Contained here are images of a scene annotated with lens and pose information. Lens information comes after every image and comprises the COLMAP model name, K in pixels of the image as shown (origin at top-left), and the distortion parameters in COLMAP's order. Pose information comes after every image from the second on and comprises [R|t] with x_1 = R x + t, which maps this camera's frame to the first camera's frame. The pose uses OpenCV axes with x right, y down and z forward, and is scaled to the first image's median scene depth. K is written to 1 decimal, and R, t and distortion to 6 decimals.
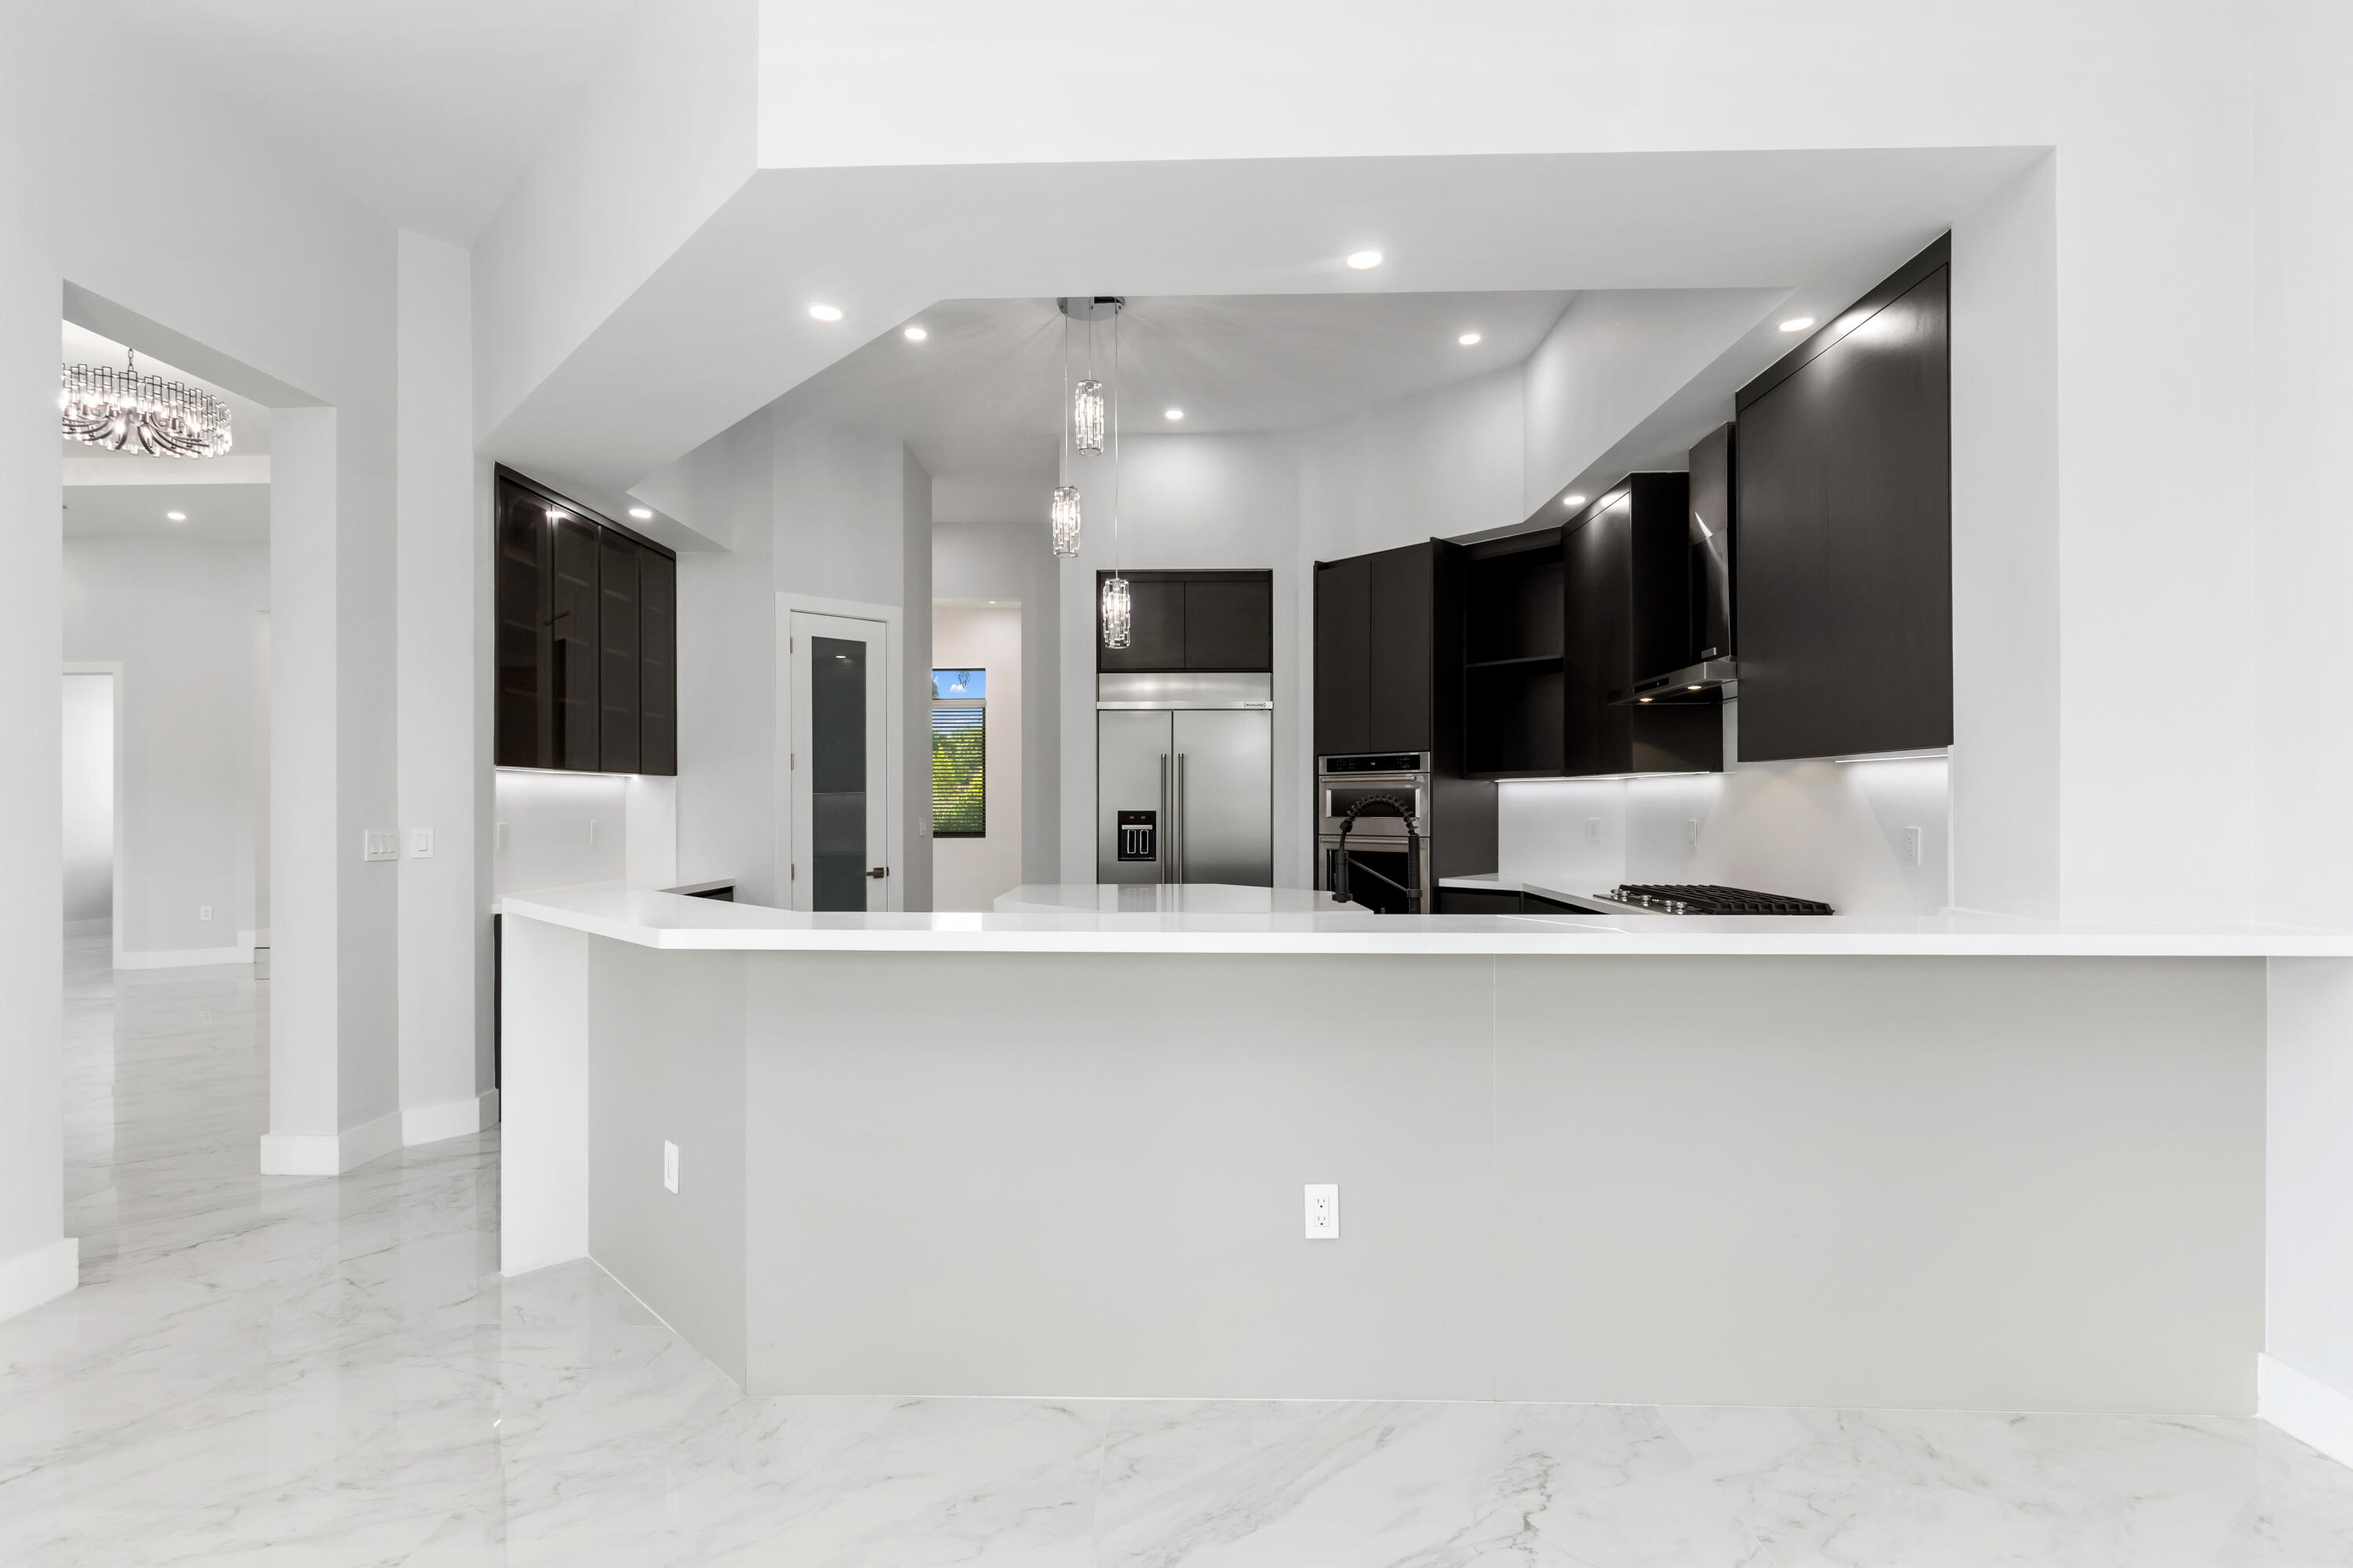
lens RADIAL K [[1139.7, 0, 1148.7], [0, 1139.7, 793.3], [0, 0, 1]] dist [-0.004175, 0.000452]
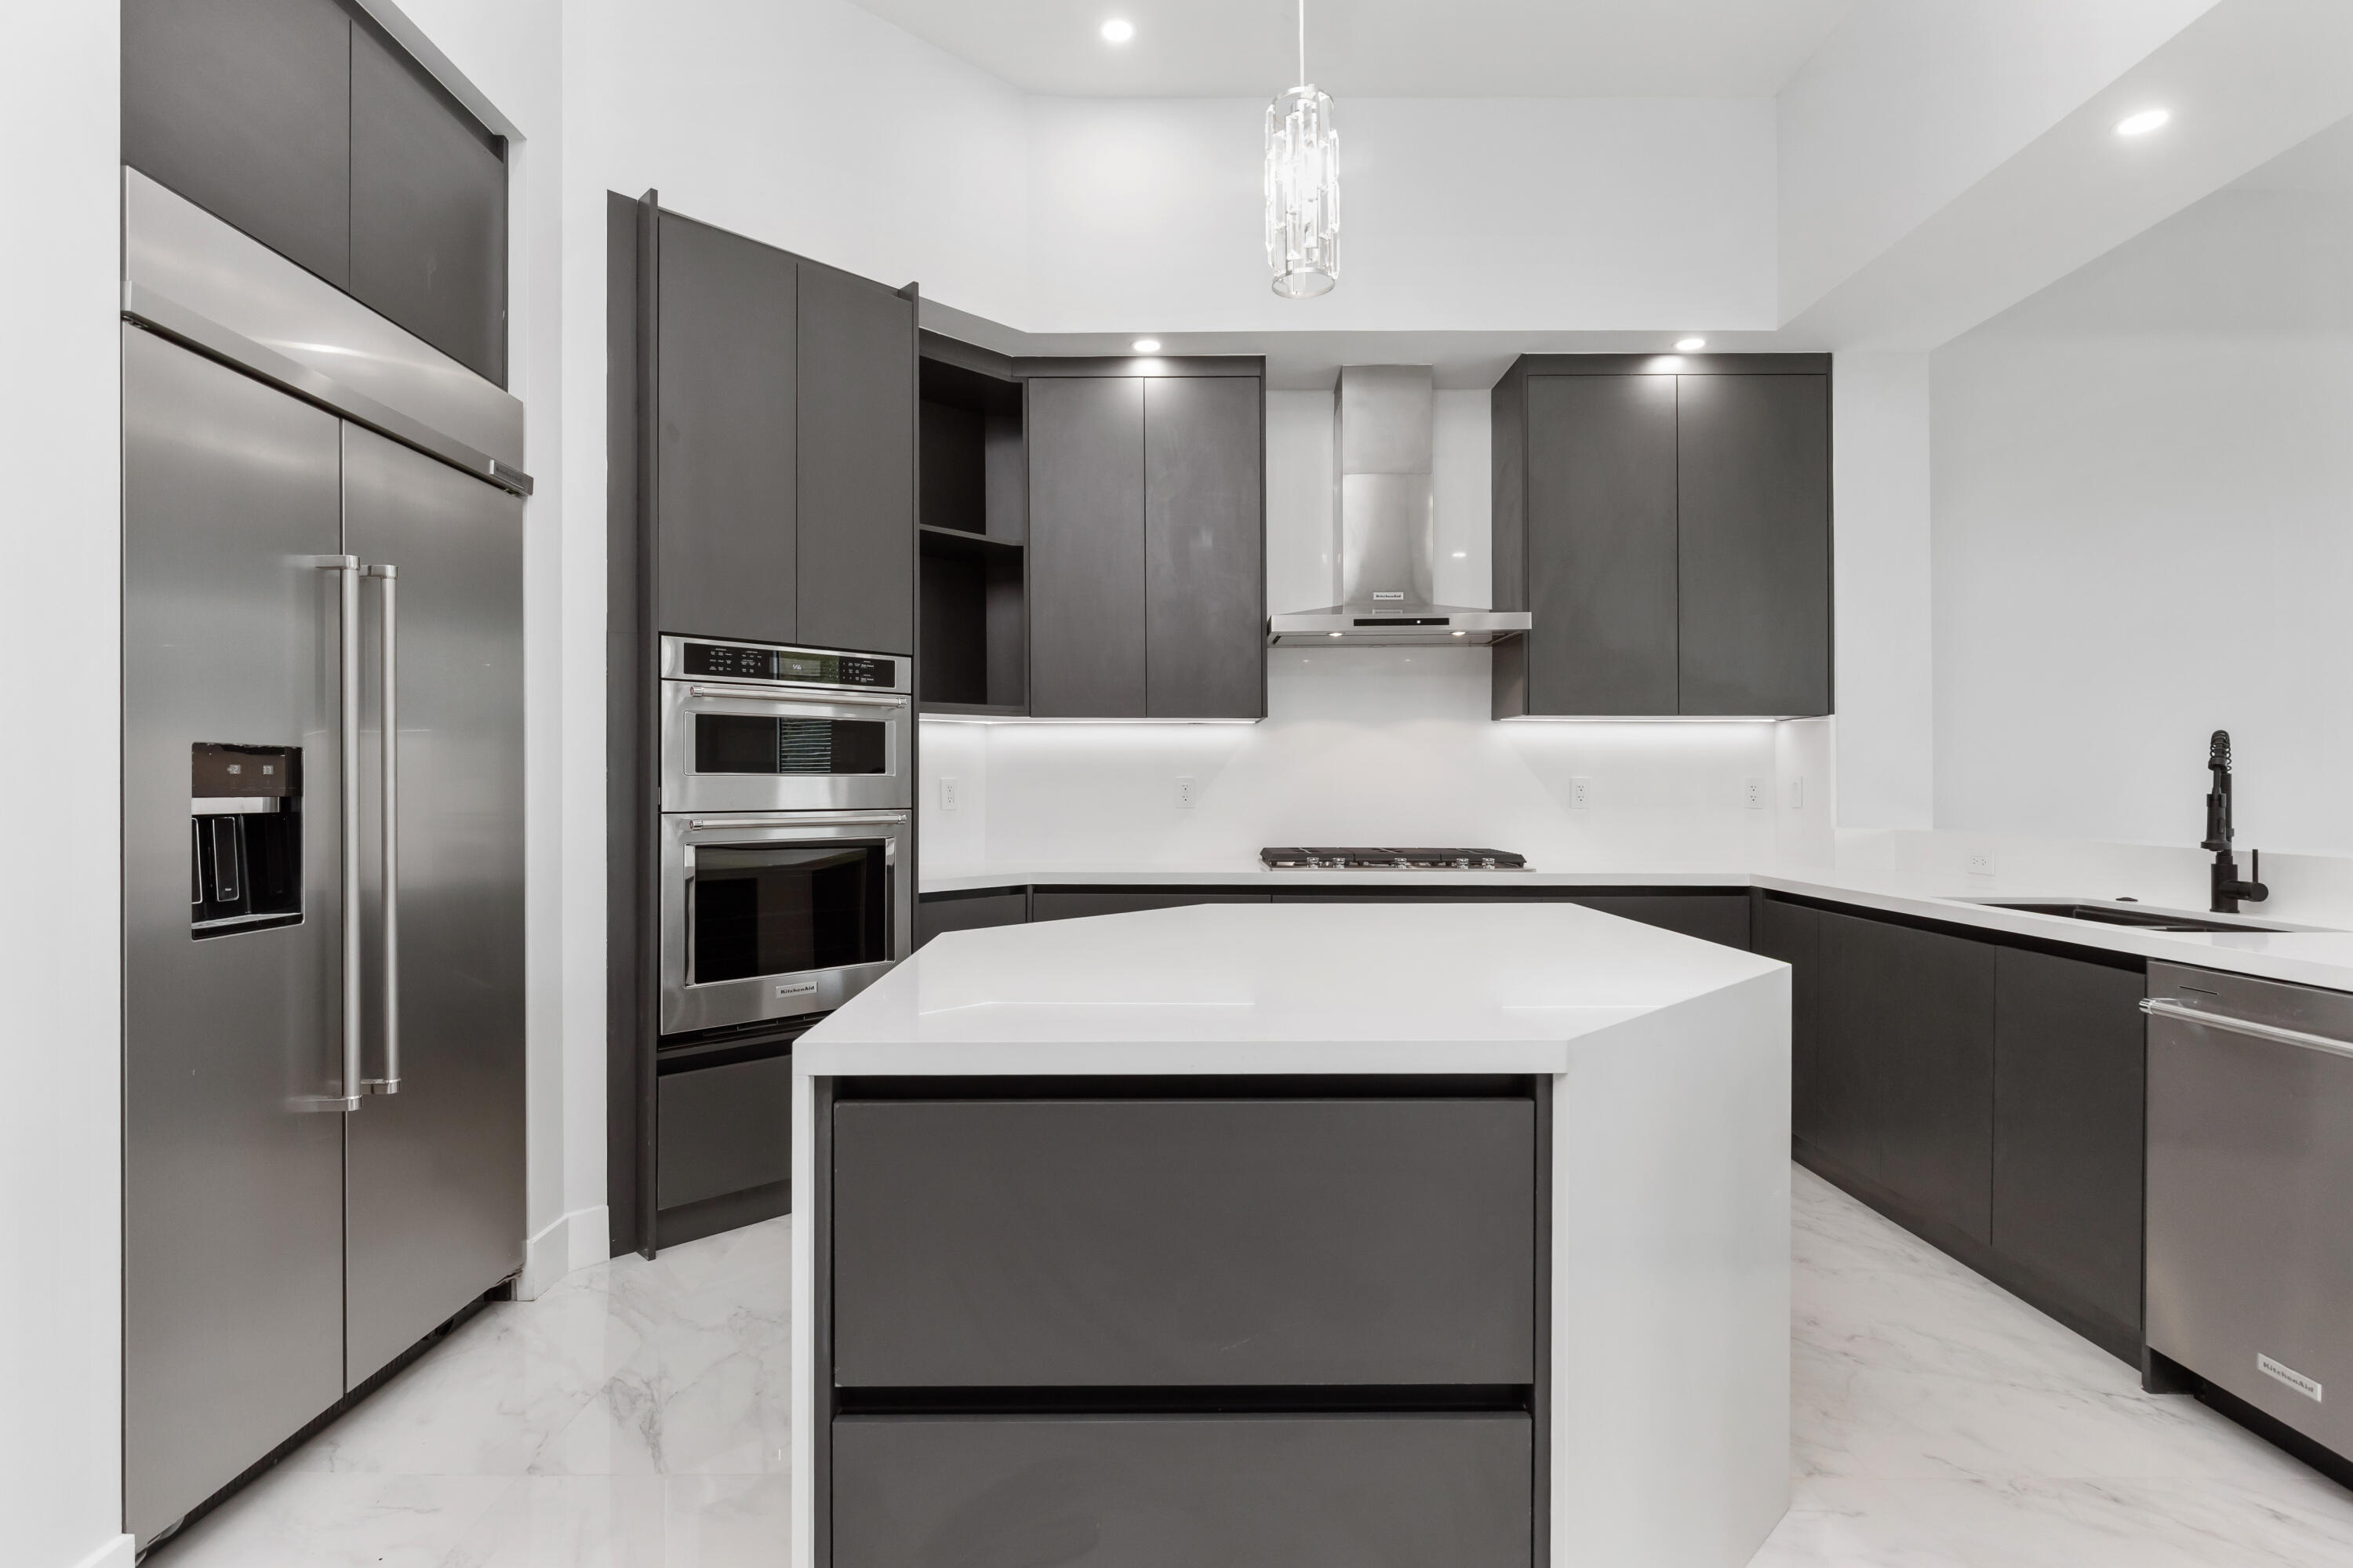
lens RADIAL K [[1161.4, 0, 1157.0], [0, 1161.4, 770.2], [0, 0, 1]] dist [-0.000850, -0.000798]
pose [[-0.041868, 0.014127, 0.999023, -0.328869], [-0.010418, 0.999839, -0.014575, 0.026418], [-0.999069, -0.011018, -0.041714, 0.874994]]
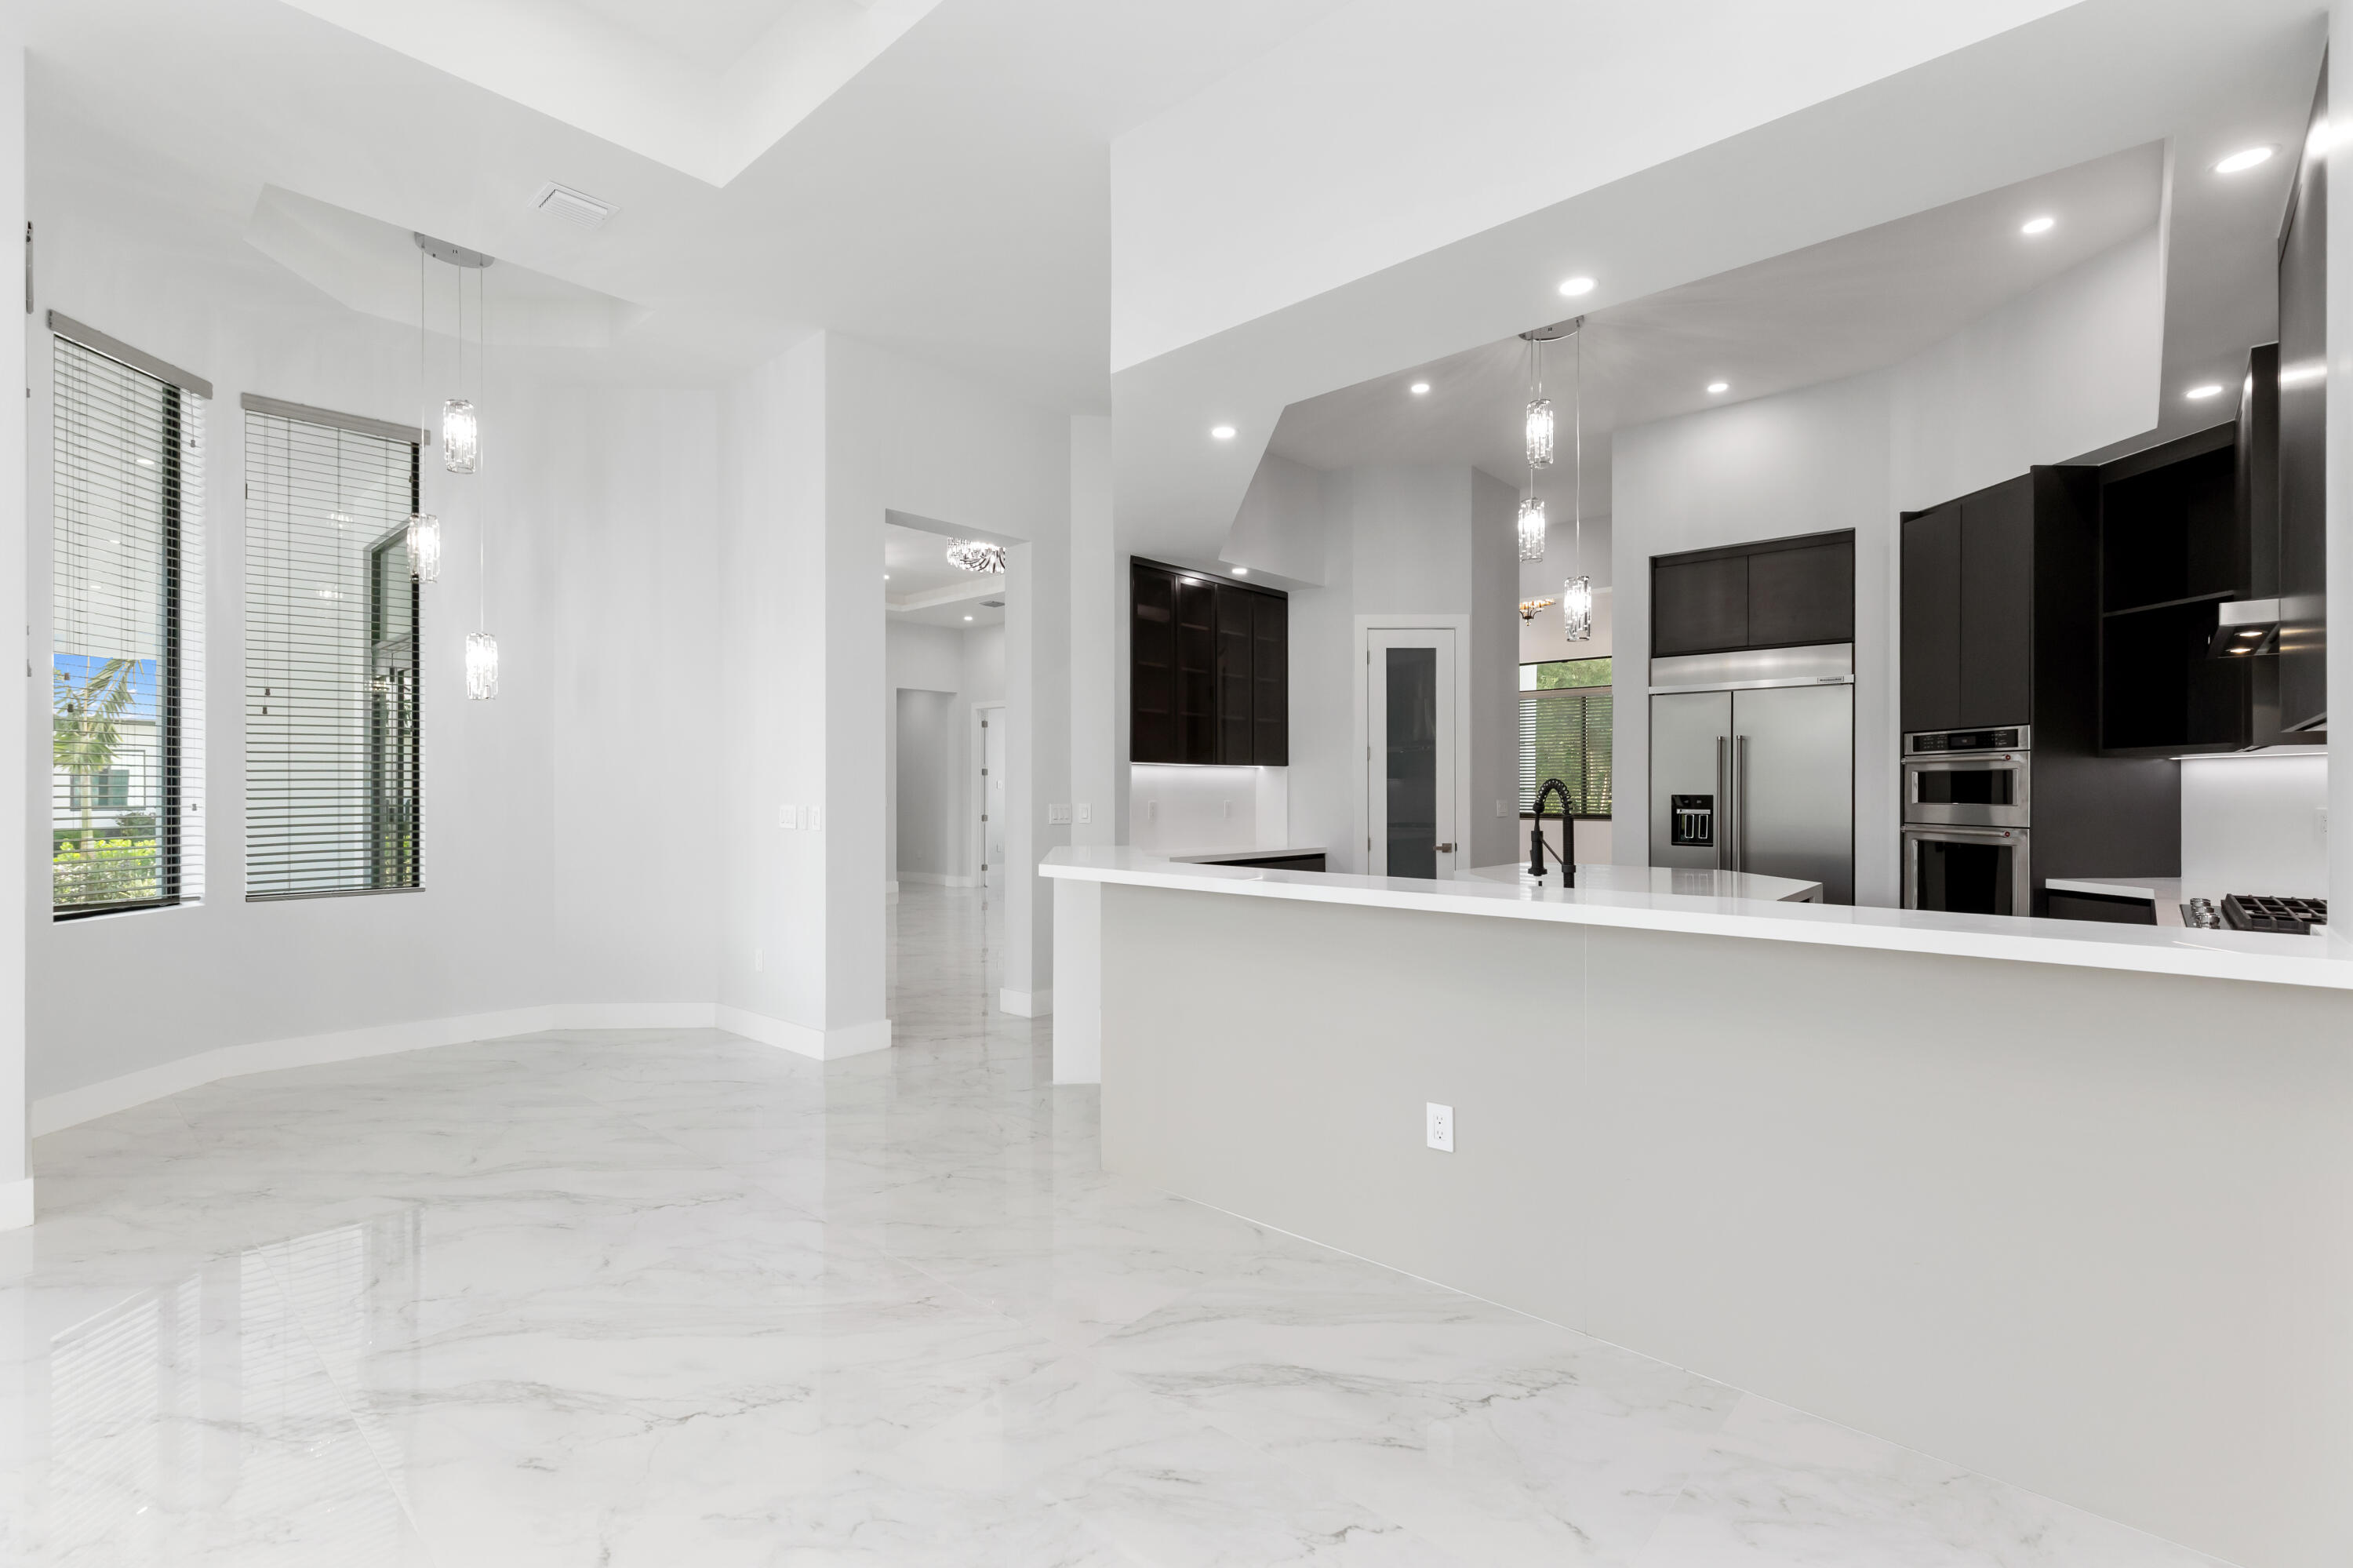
lens RADIAL K [[1066.8, 0, 1127.9], [0, 1066.8, 783.4], [0, 0, 1]] dist [0.006882, -0.000985]
pose [[0.743839, -0.002972, -0.668352, 0.271411], [0.006971, 0.999970, 0.003311, -0.000762], [0.668322, -0.007122, 0.743838, -0.023237]]
